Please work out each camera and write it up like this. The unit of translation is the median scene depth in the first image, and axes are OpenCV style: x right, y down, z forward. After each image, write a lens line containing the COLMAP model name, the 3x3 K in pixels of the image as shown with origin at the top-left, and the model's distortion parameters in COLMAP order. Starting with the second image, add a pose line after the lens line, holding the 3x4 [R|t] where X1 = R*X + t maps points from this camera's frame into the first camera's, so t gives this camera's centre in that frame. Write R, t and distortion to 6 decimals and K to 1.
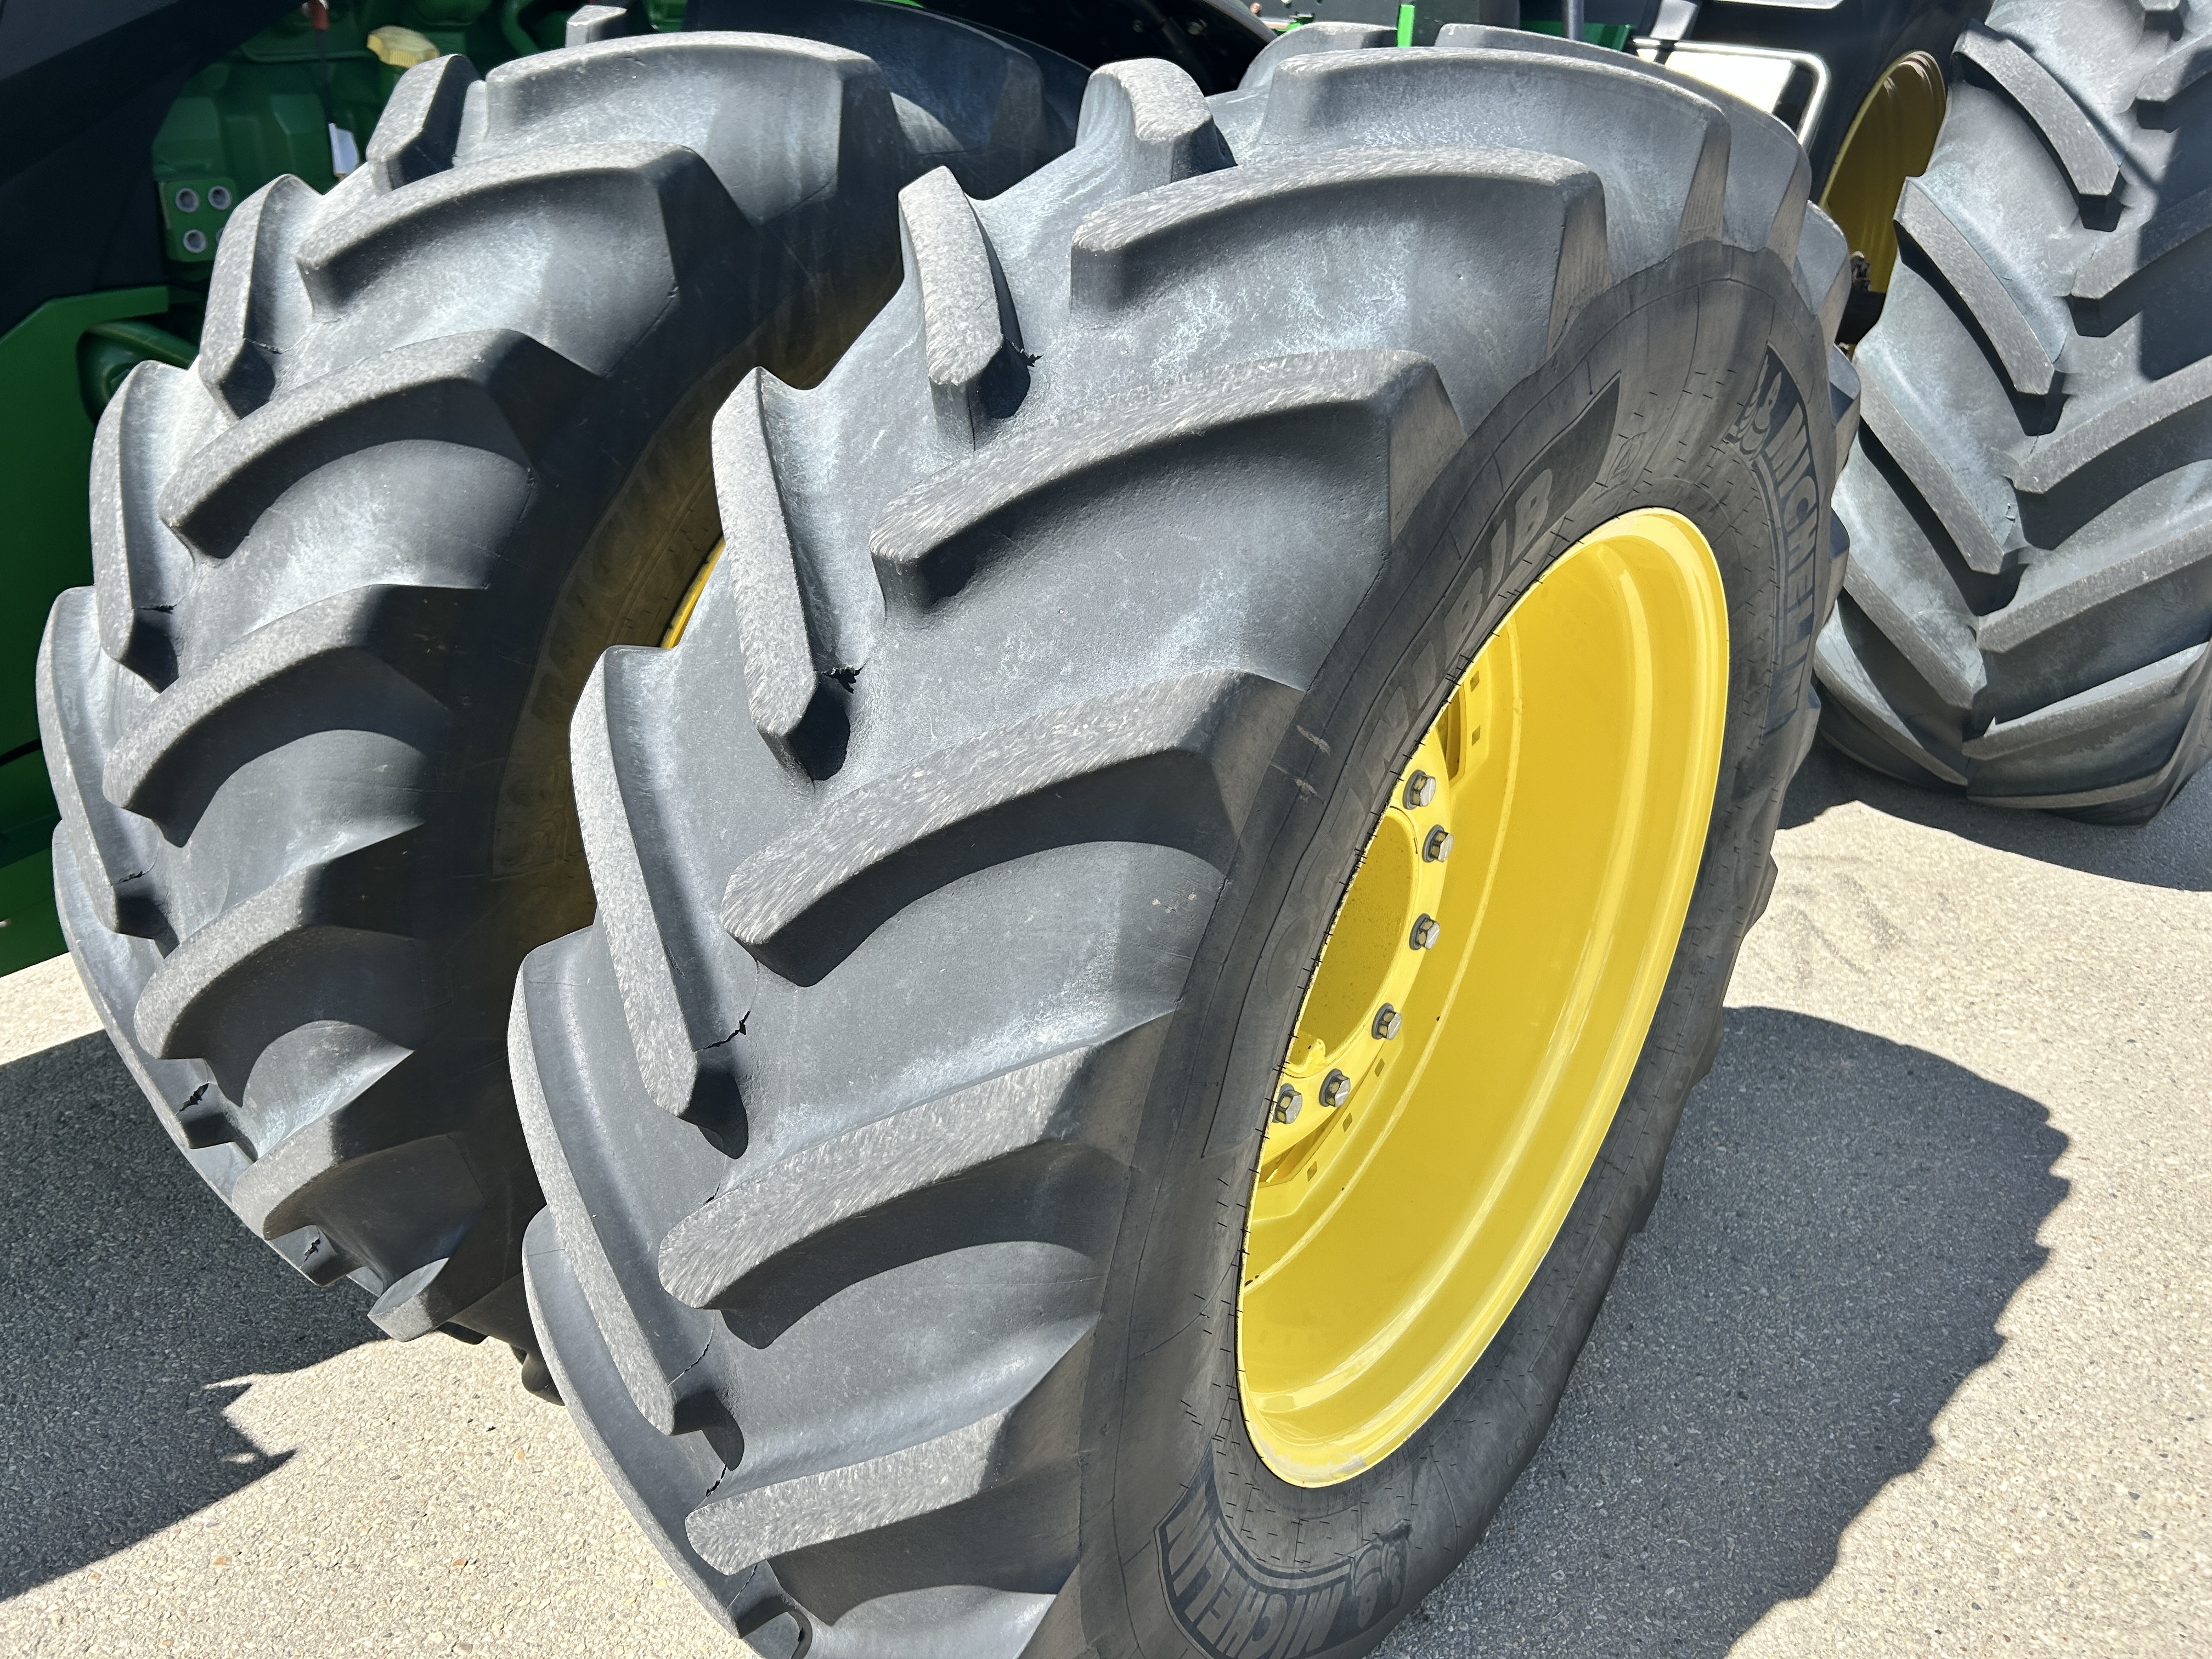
lens RADIAL K [[1668.5, 0, 1120.9], [0, 1668.5, 845.6], [0, 0, 1]] dist [0.046003, -0.042858]
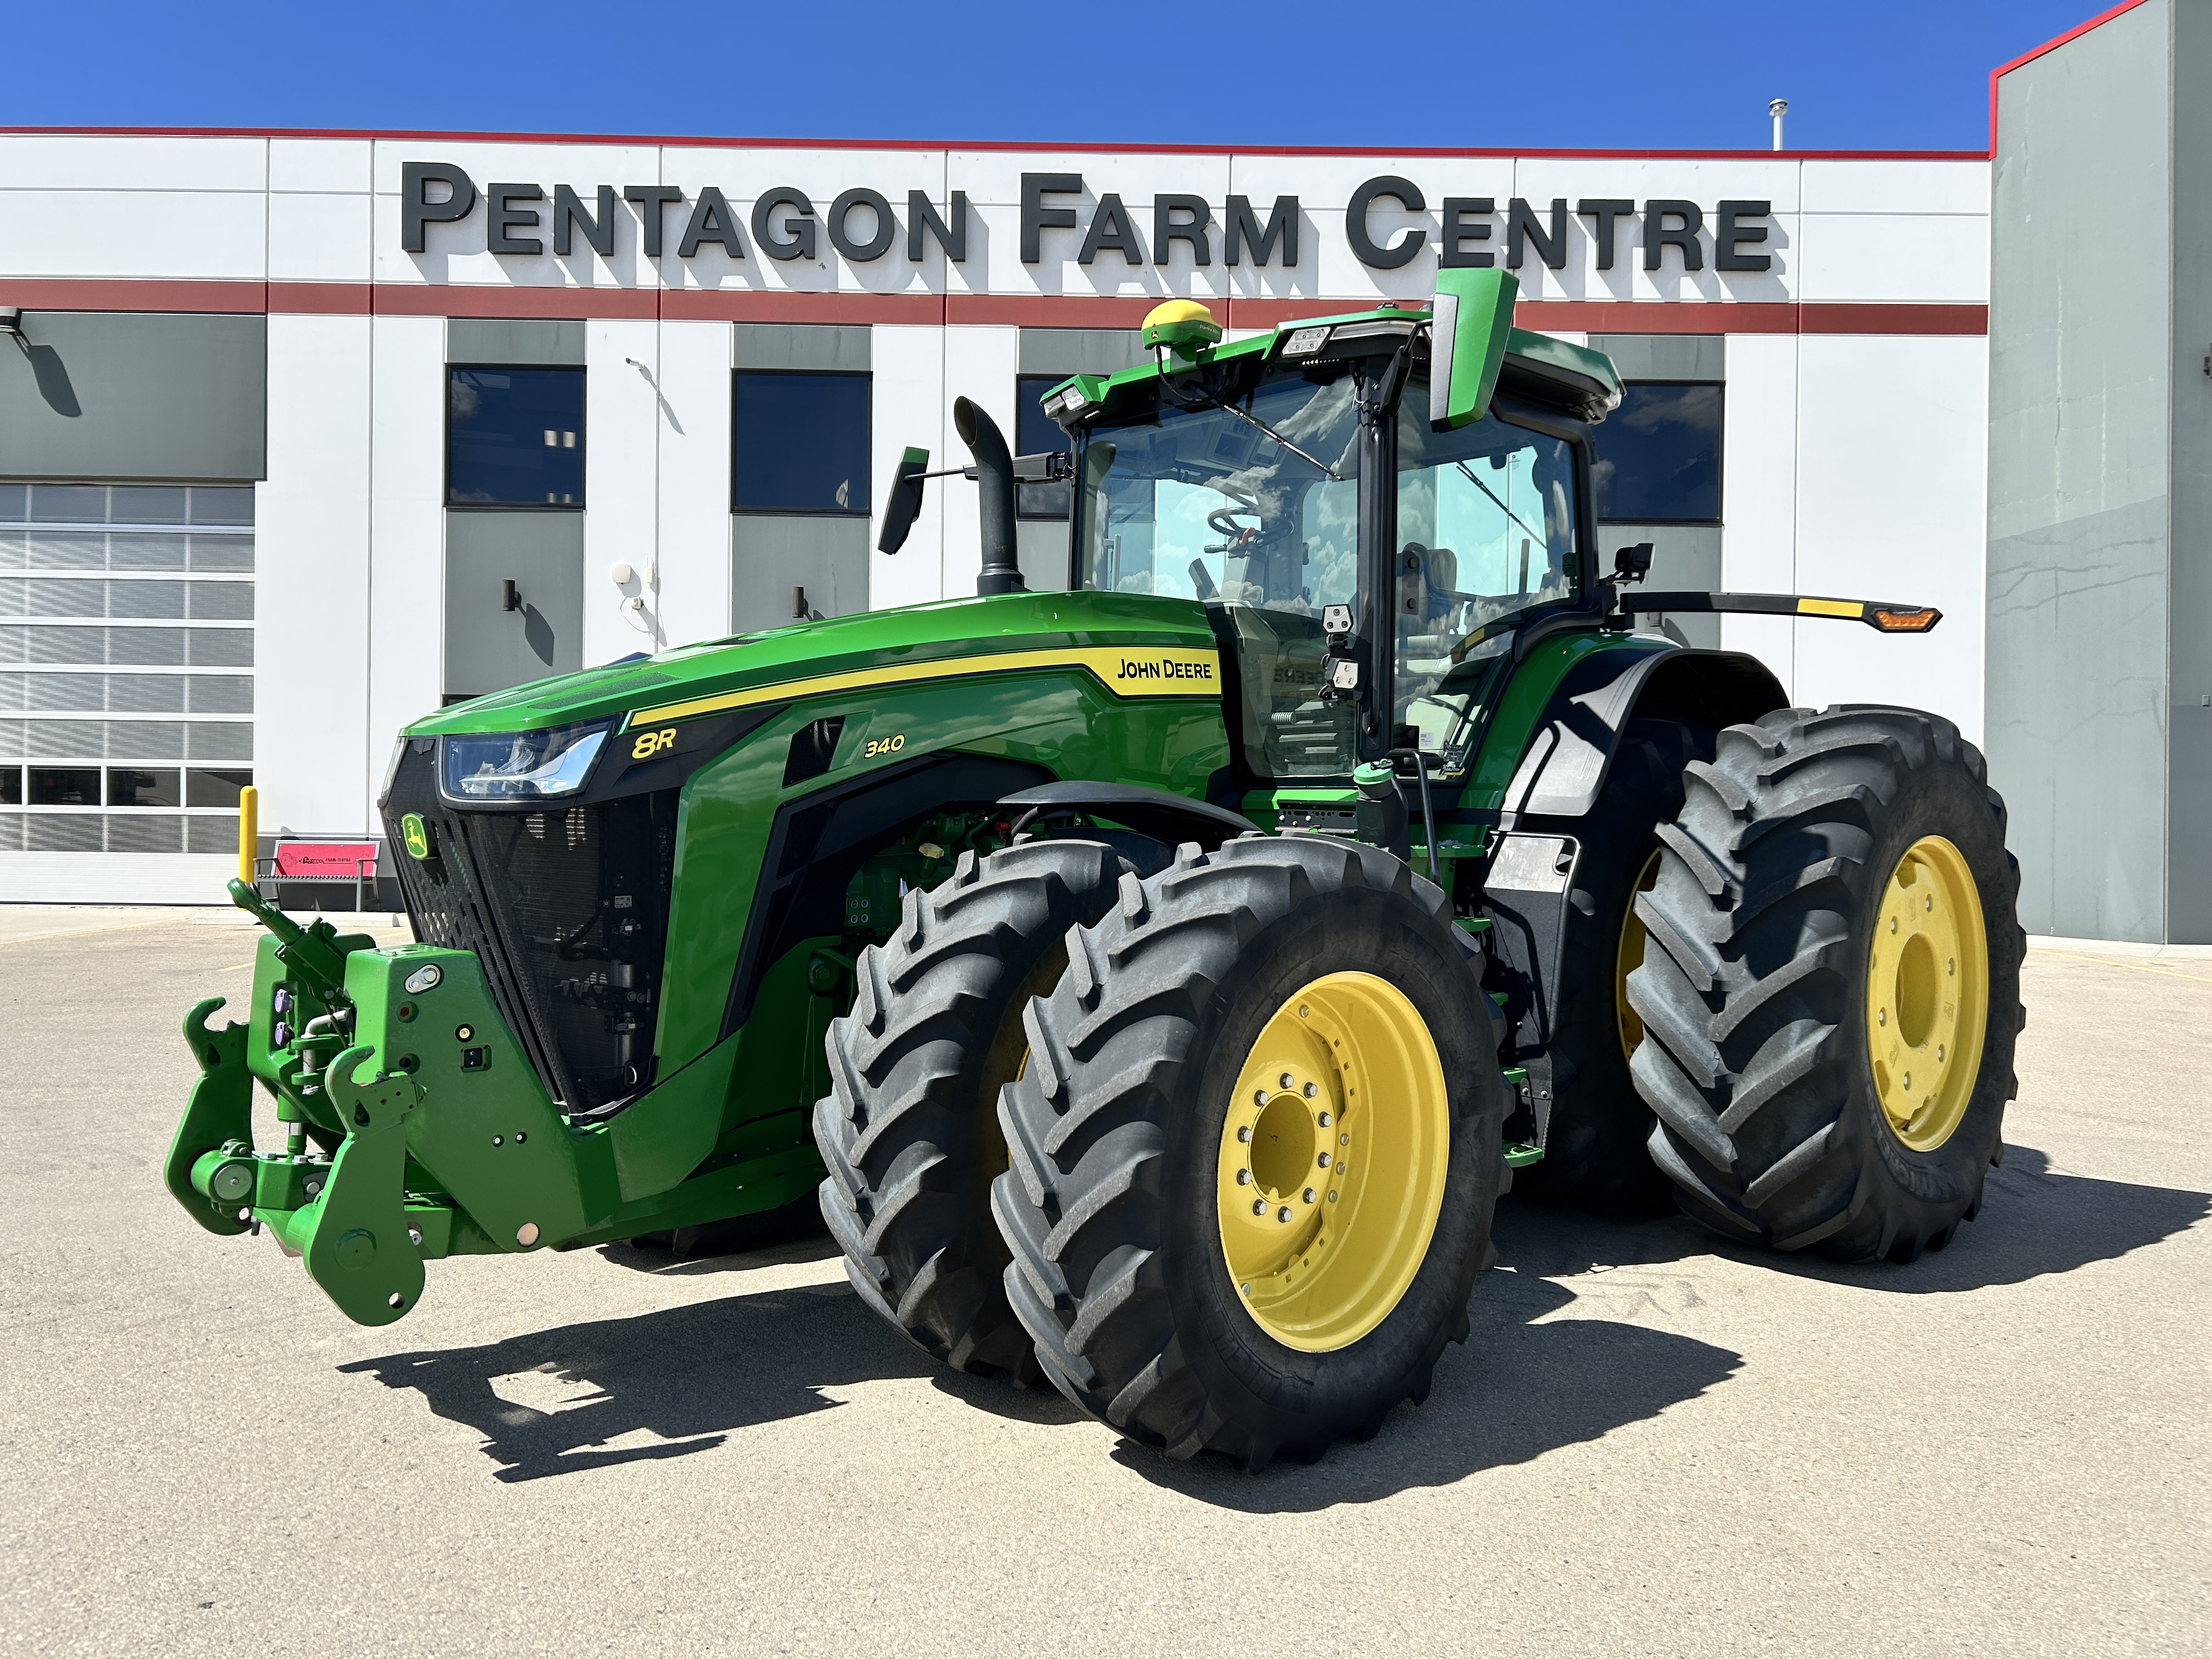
lens RADIAL K [[1668.5, 0, 1096.5], [0, 1668.5, 828.4], [0, 0, 1]] dist [0.046003, -0.042858]
pose [[0.989444, -0.034380, -0.140781, 0.265169], [-0.031641, 0.896762, -0.441380, 0.883779], [0.141422, 0.441175, 0.886208, -1.786192]]
